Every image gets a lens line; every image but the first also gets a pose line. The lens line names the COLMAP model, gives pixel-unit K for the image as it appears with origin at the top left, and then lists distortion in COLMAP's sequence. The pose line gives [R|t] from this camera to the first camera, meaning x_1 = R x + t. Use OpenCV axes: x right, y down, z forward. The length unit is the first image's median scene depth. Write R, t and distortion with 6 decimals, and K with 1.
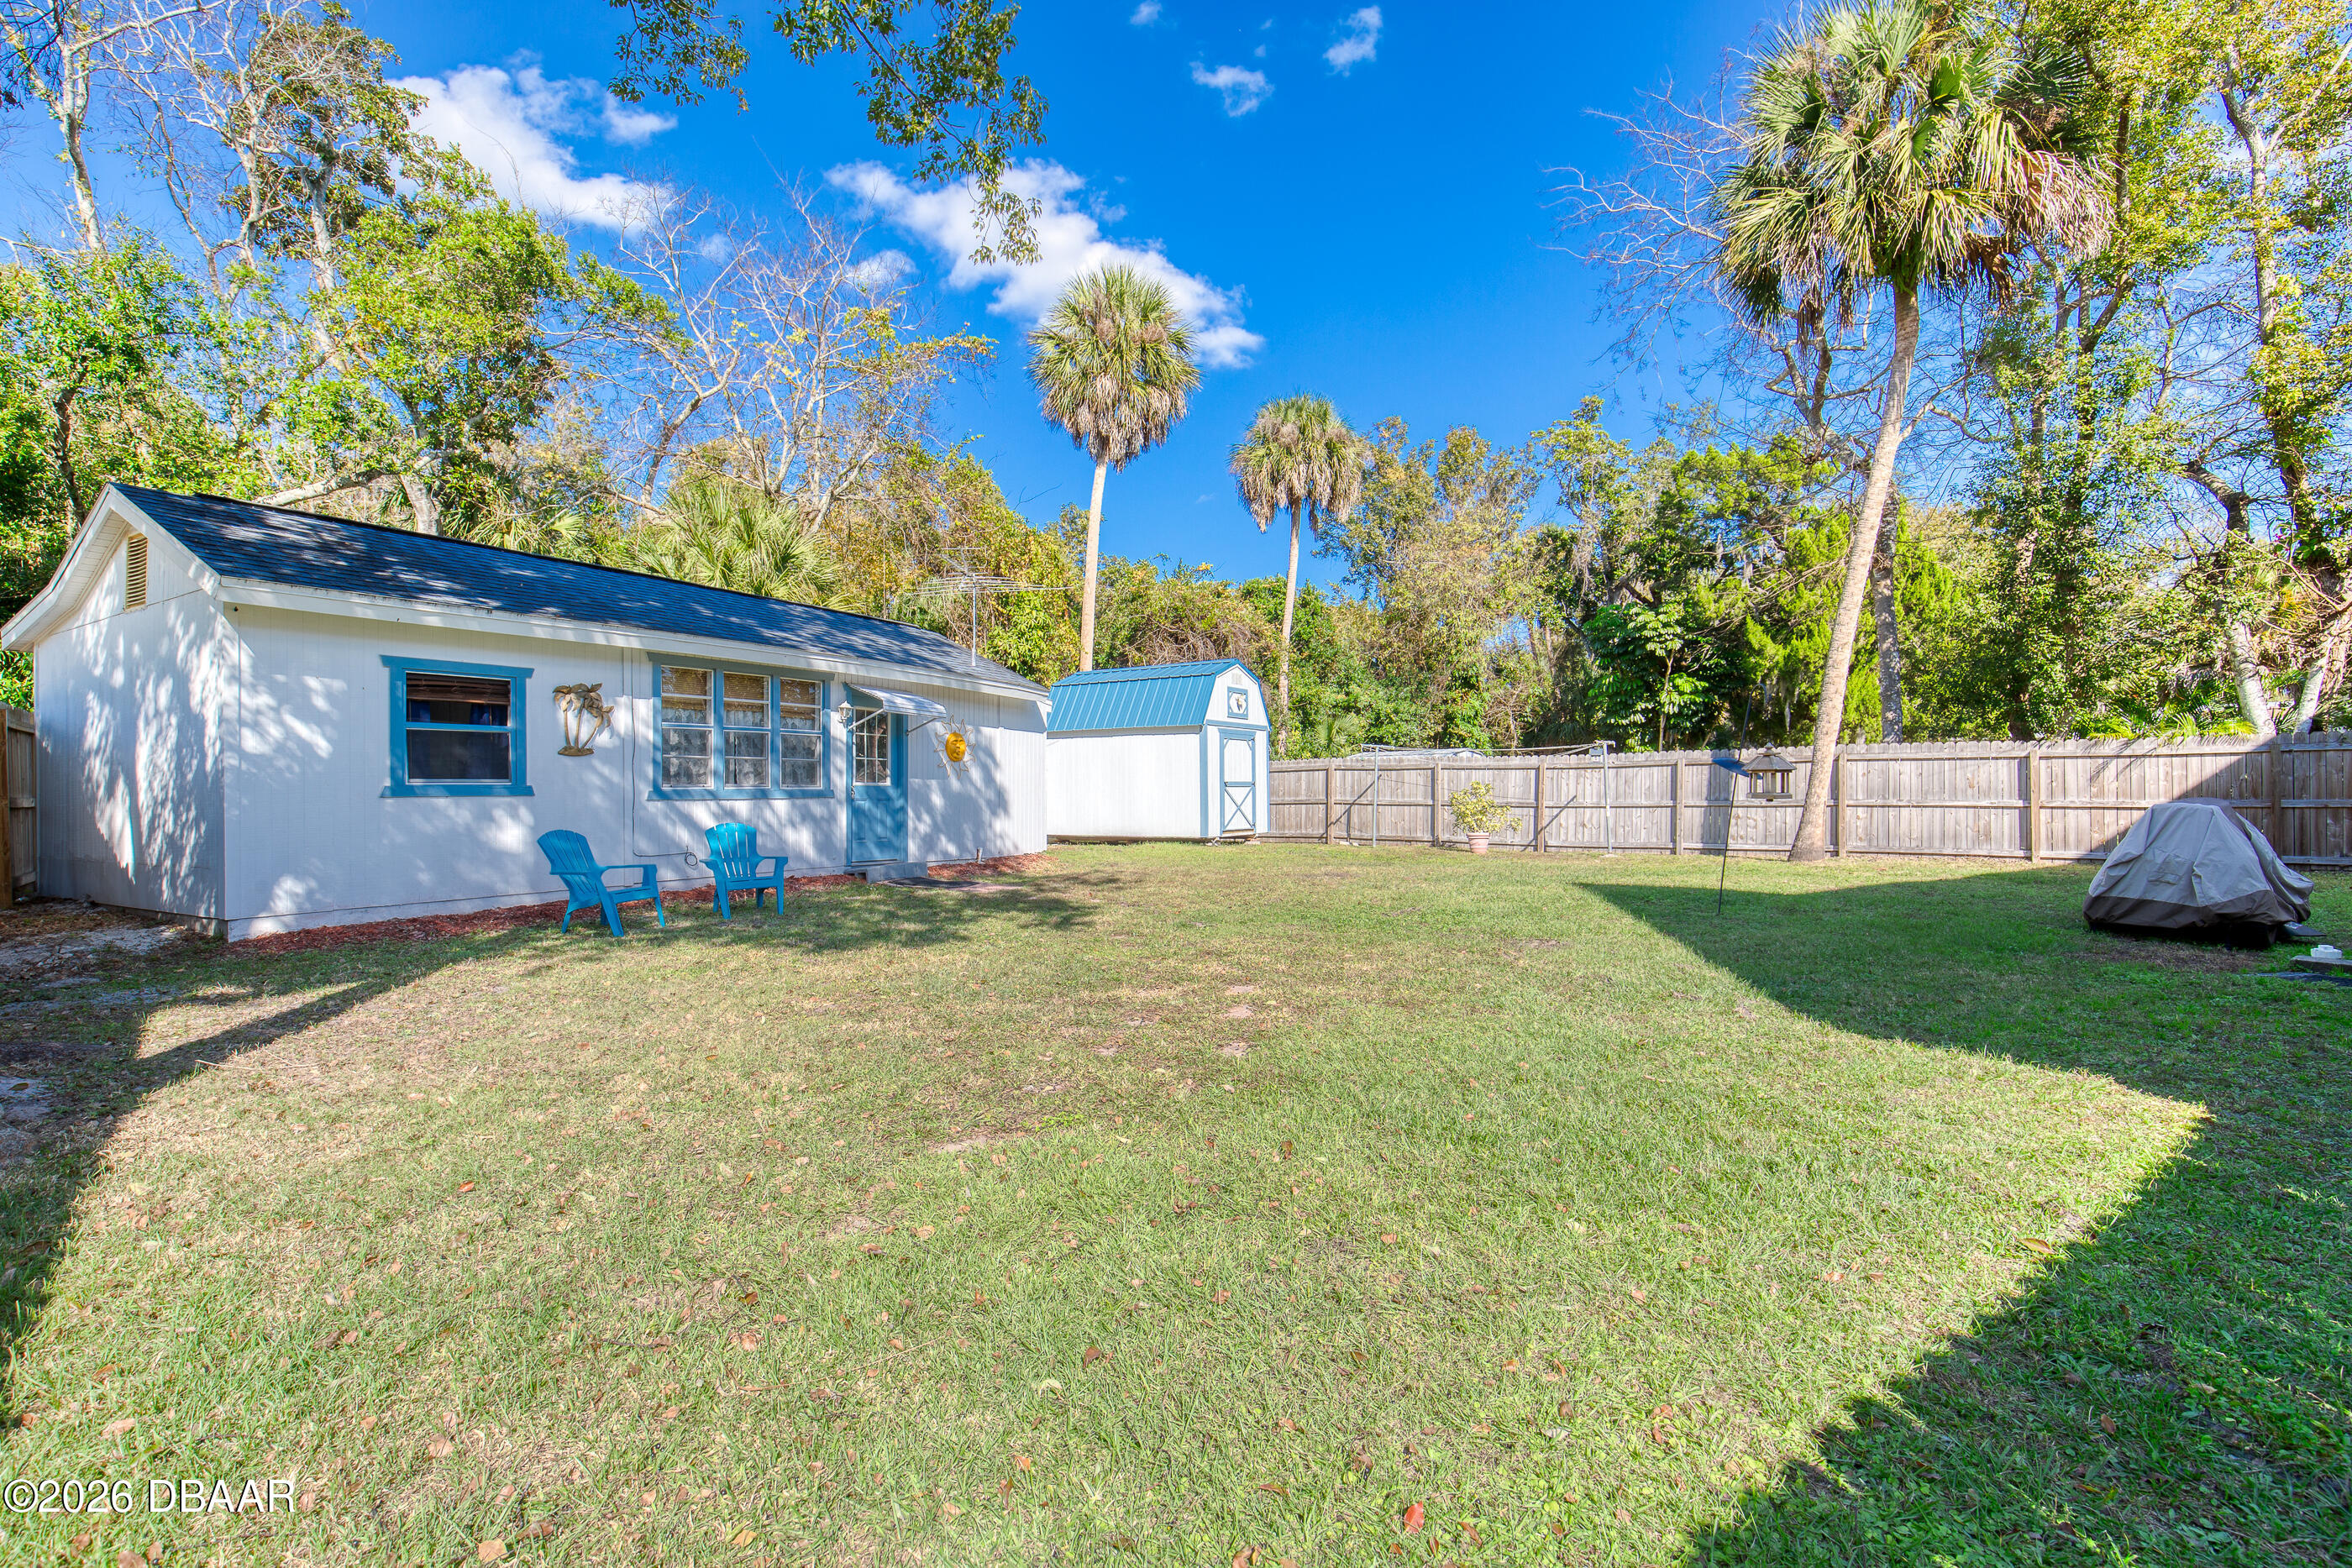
lens RADIAL K [[1090.2, 0, 1176.0], [0, 1090.2, 784.0], [0, 0, 1]] dist [-0.026846, 0.009392]
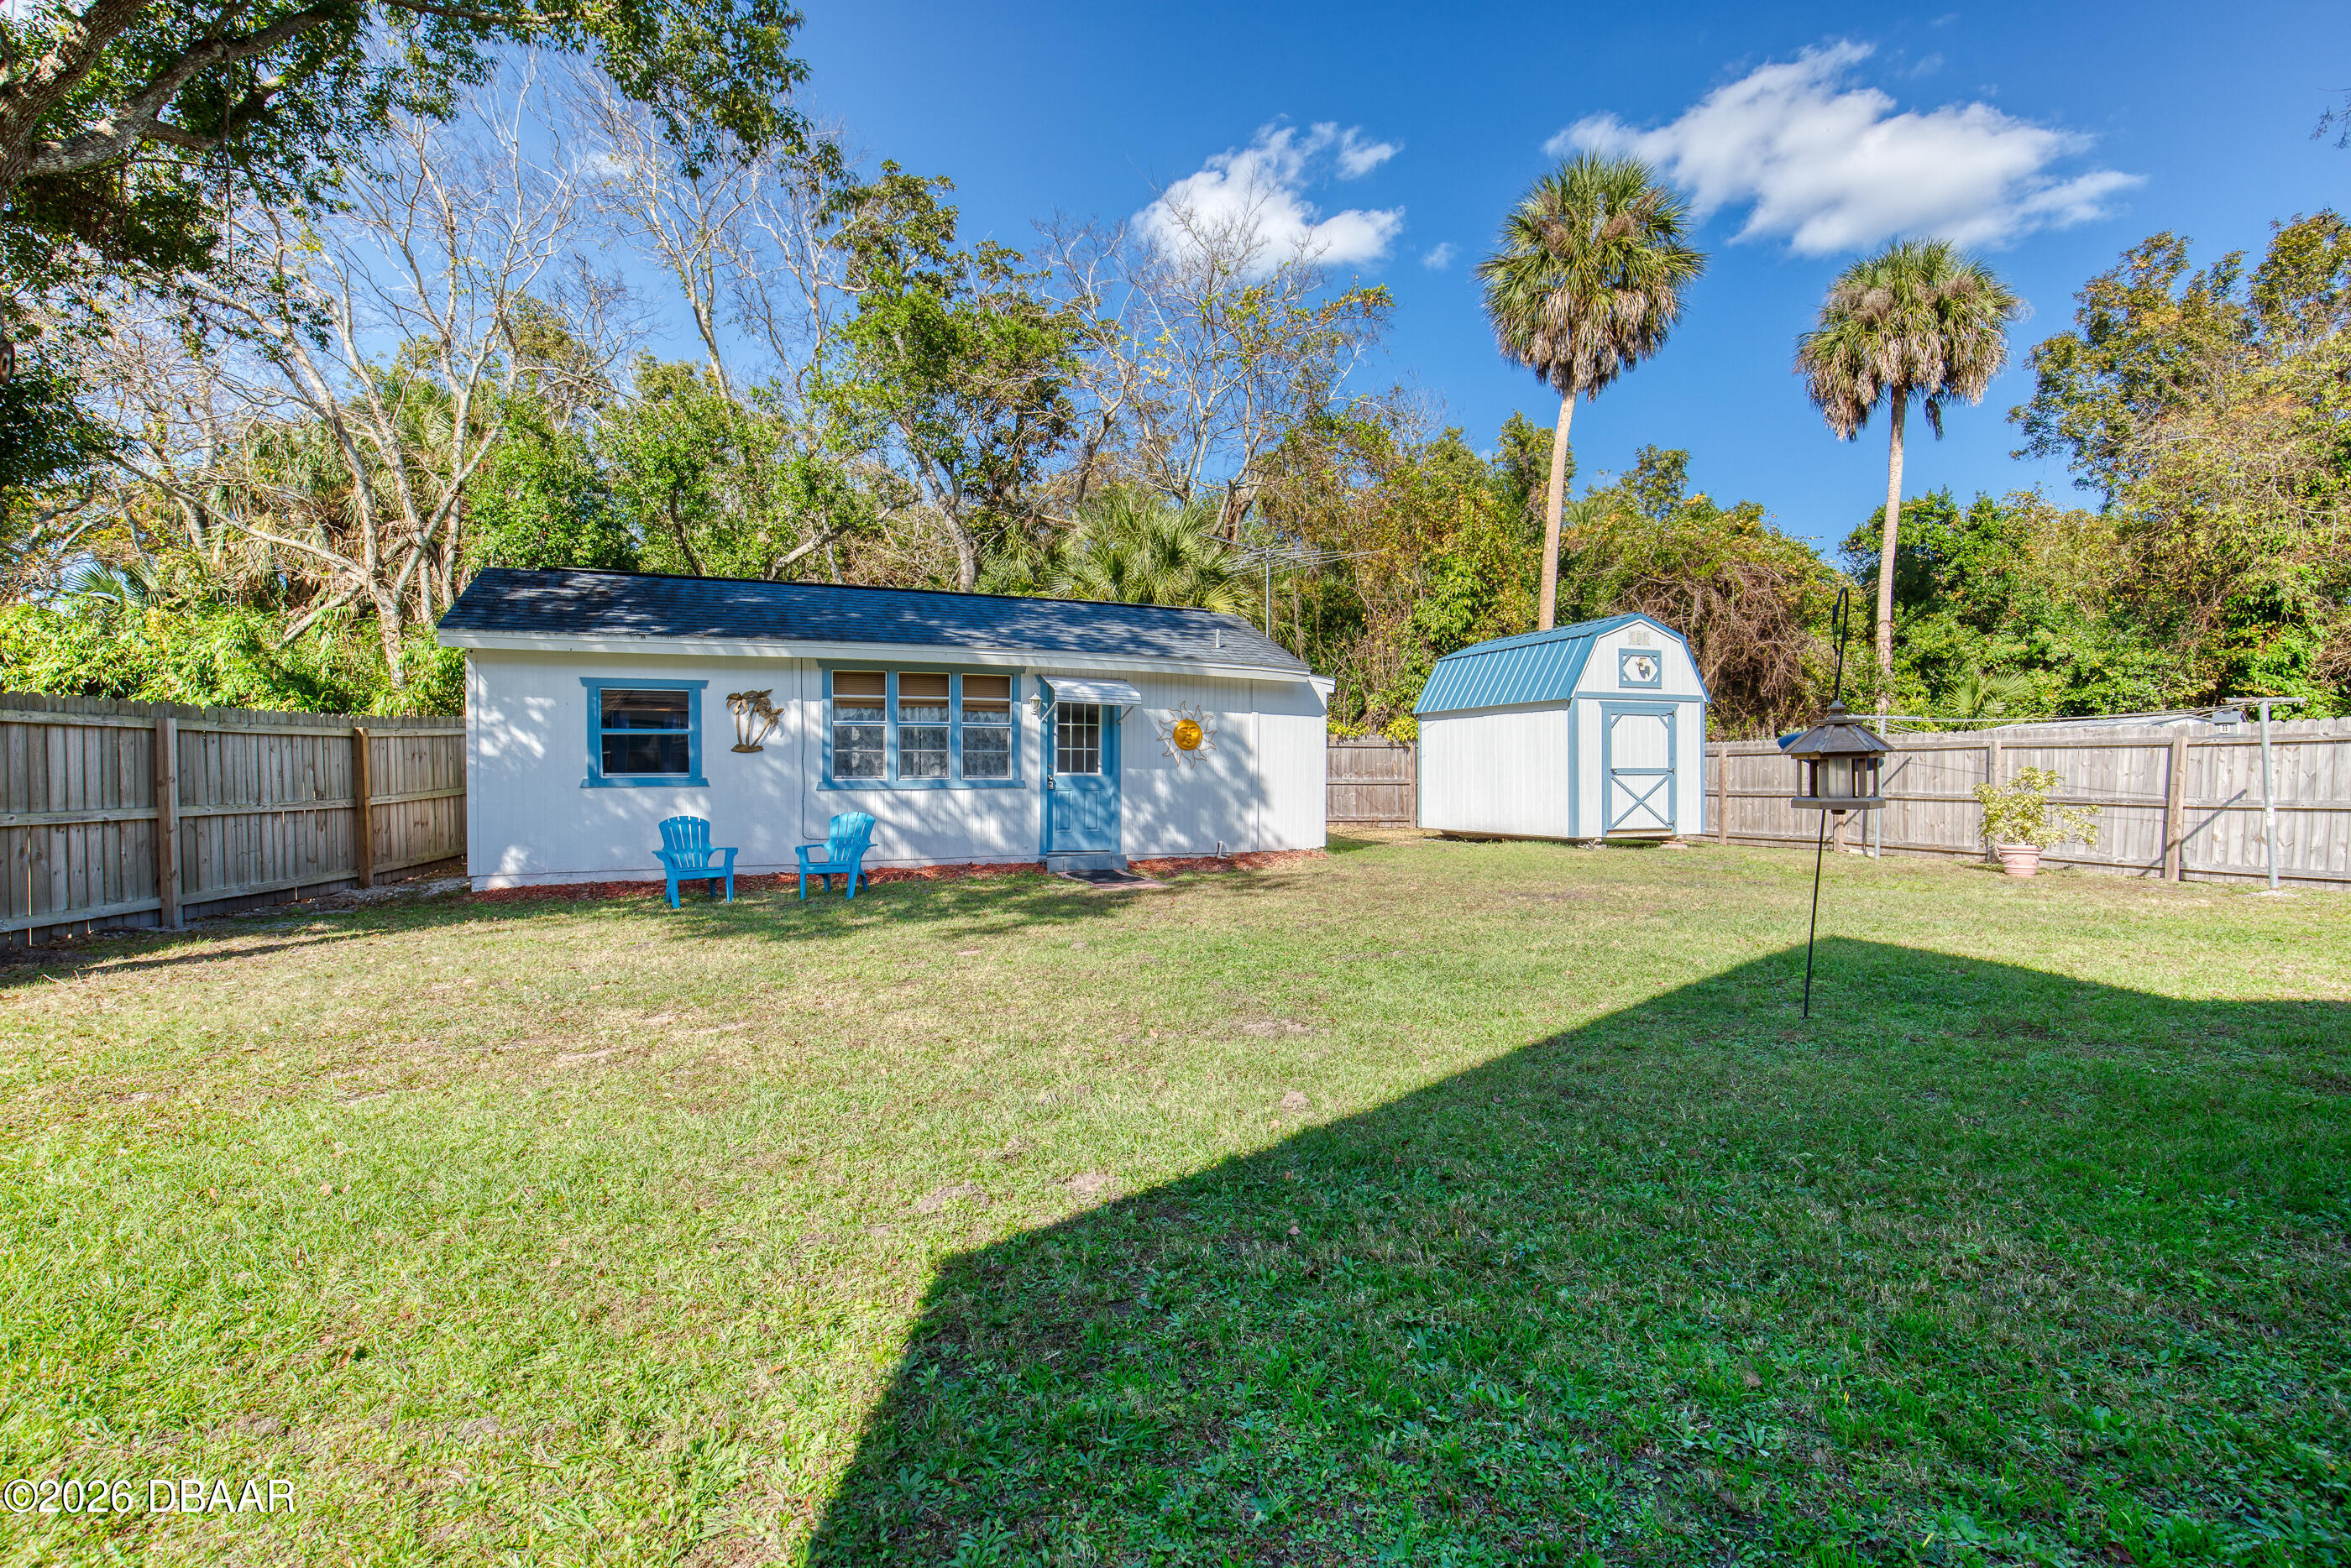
lens RADIAL K [[1089.7, 0, 1175.5], [0, 1089.7, 784.0], [0, 0, 1]] dist [-0.026846, 0.009392]
pose [[0.795403, 0.004746, -0.606062, 0.388077], [0.004295, 0.999900, 0.013466, -0.004041], [0.606066, -0.013314, 0.795303, 0.251937]]
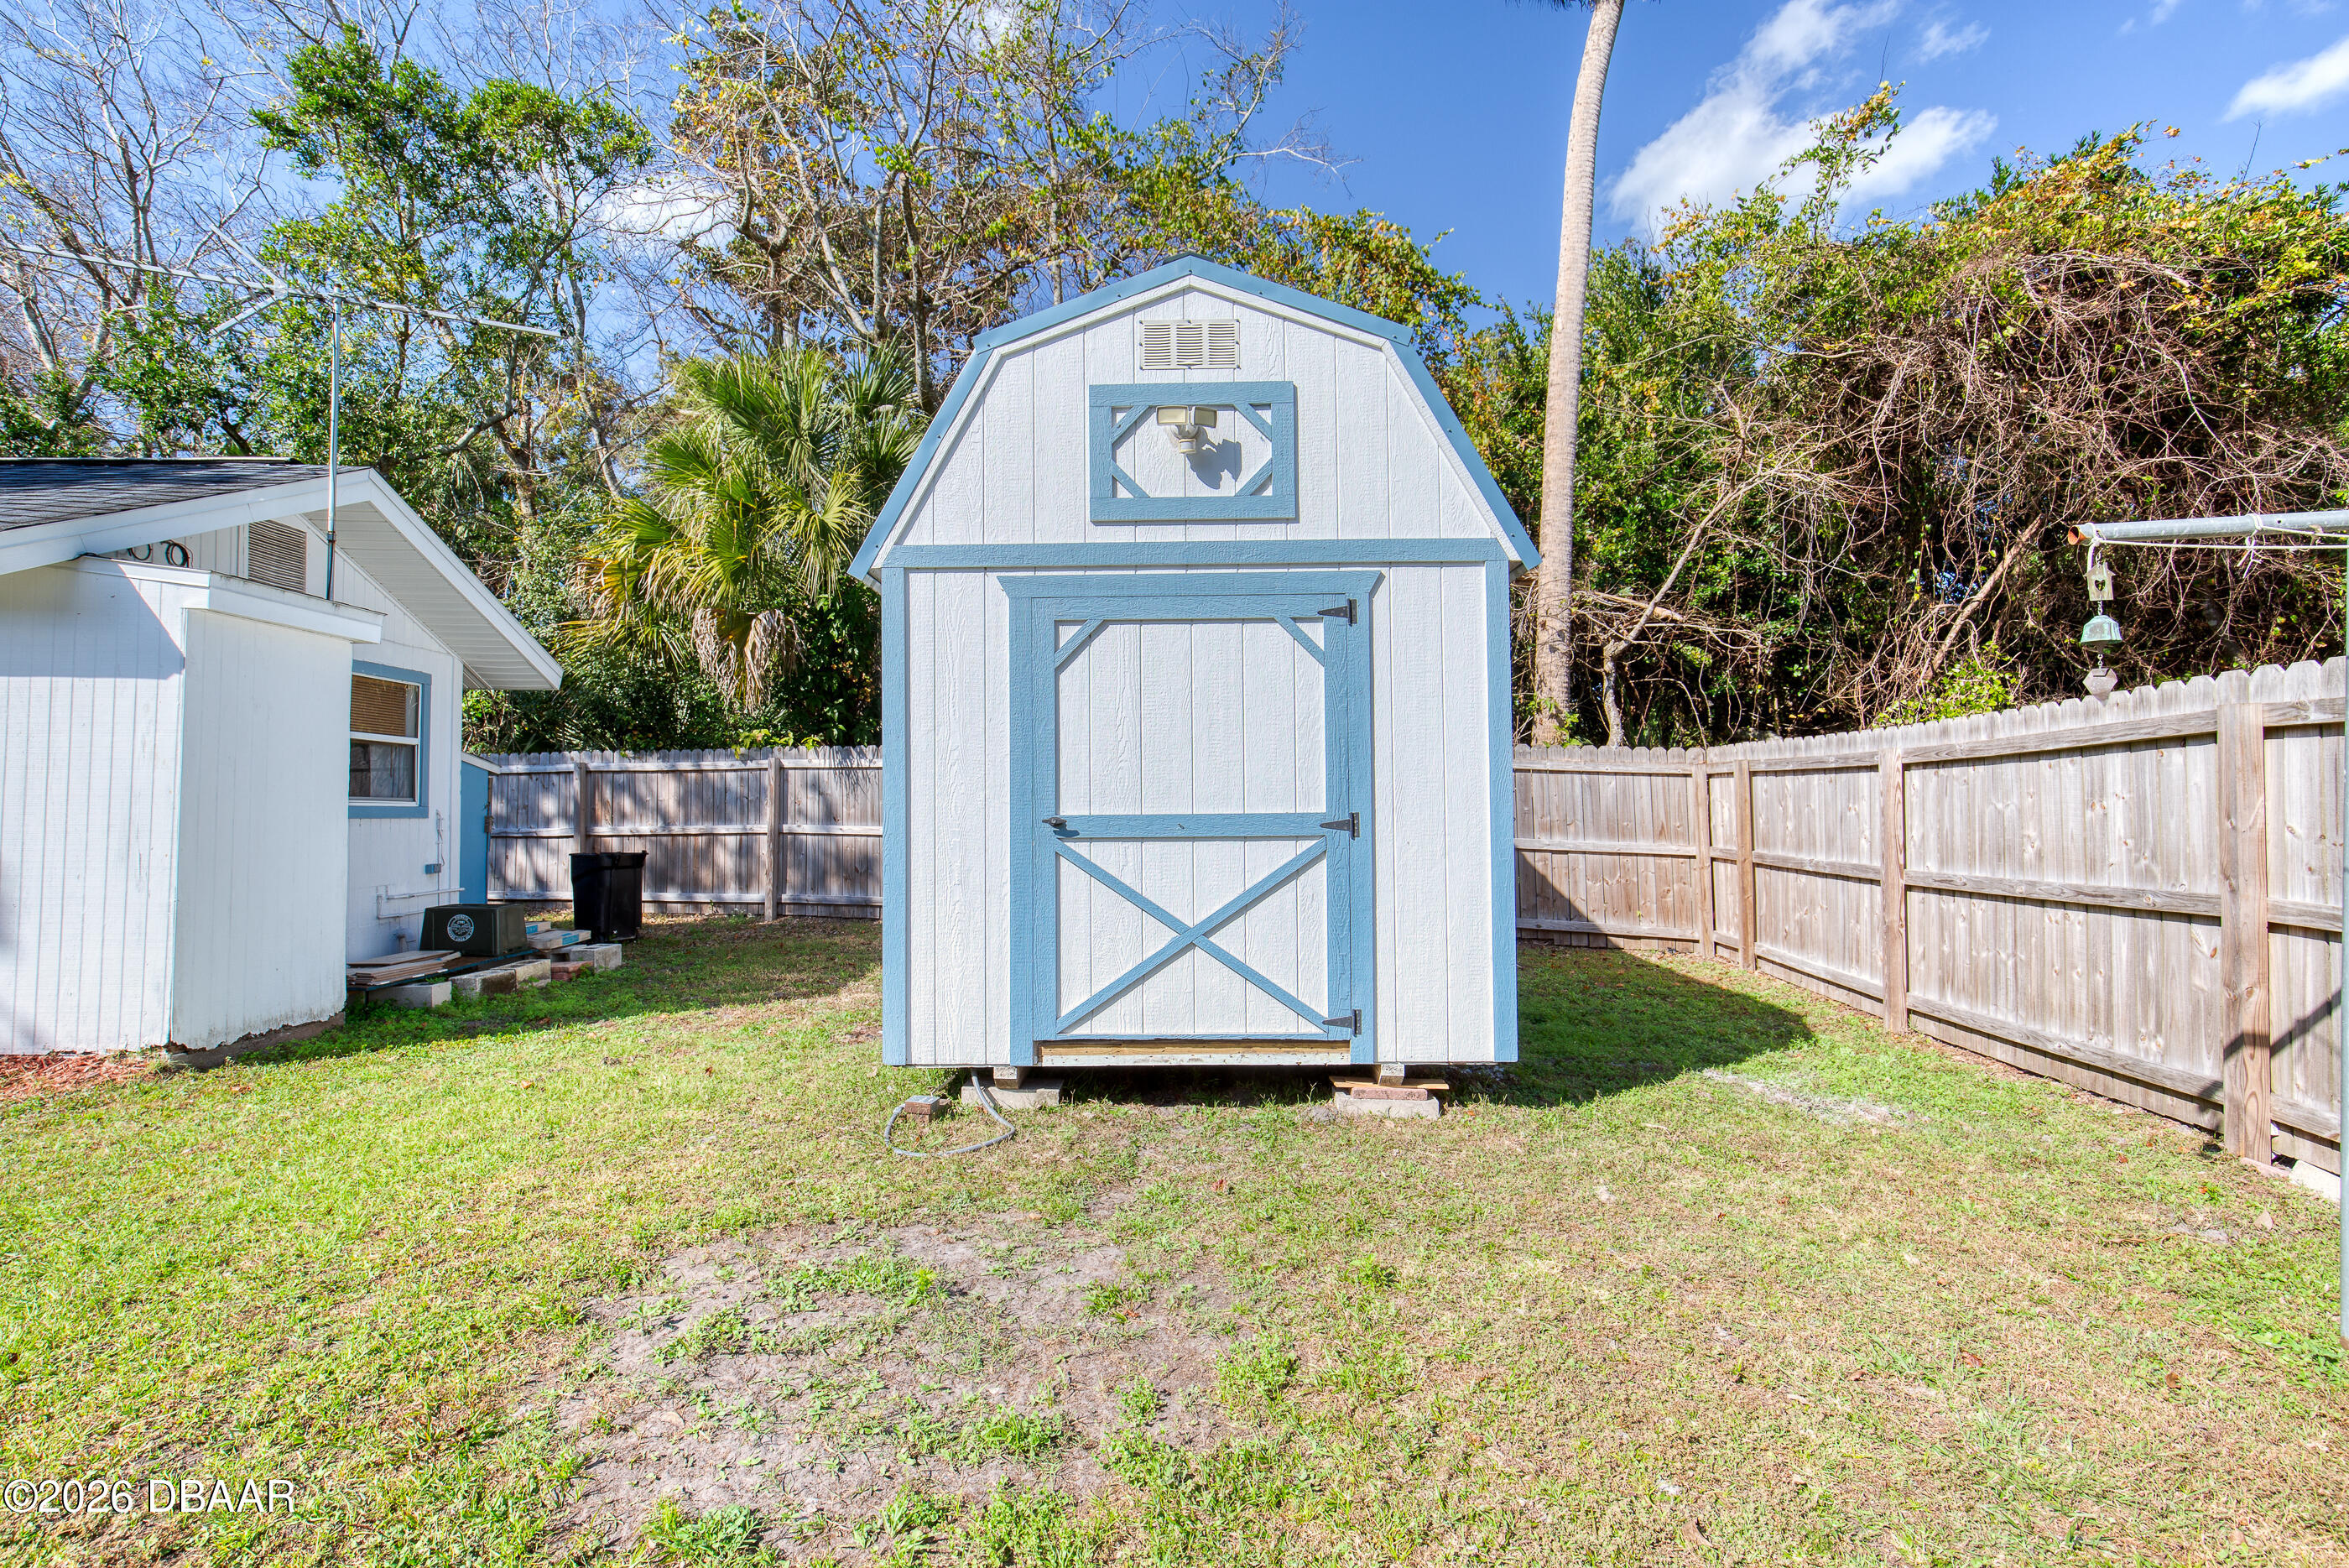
lens RADIAL K [[1088.9, 0, 1174.5], [0, 1088.9, 784.0], [0, 0, 1]] dist [-0.026846, 0.009392]
pose [[0.487535, -0.015728, -0.872962, 0.354434], [0.014234, 0.999848, -0.010065, -0.008840], [0.872987, -0.007519, 0.487685, 1.305477]]
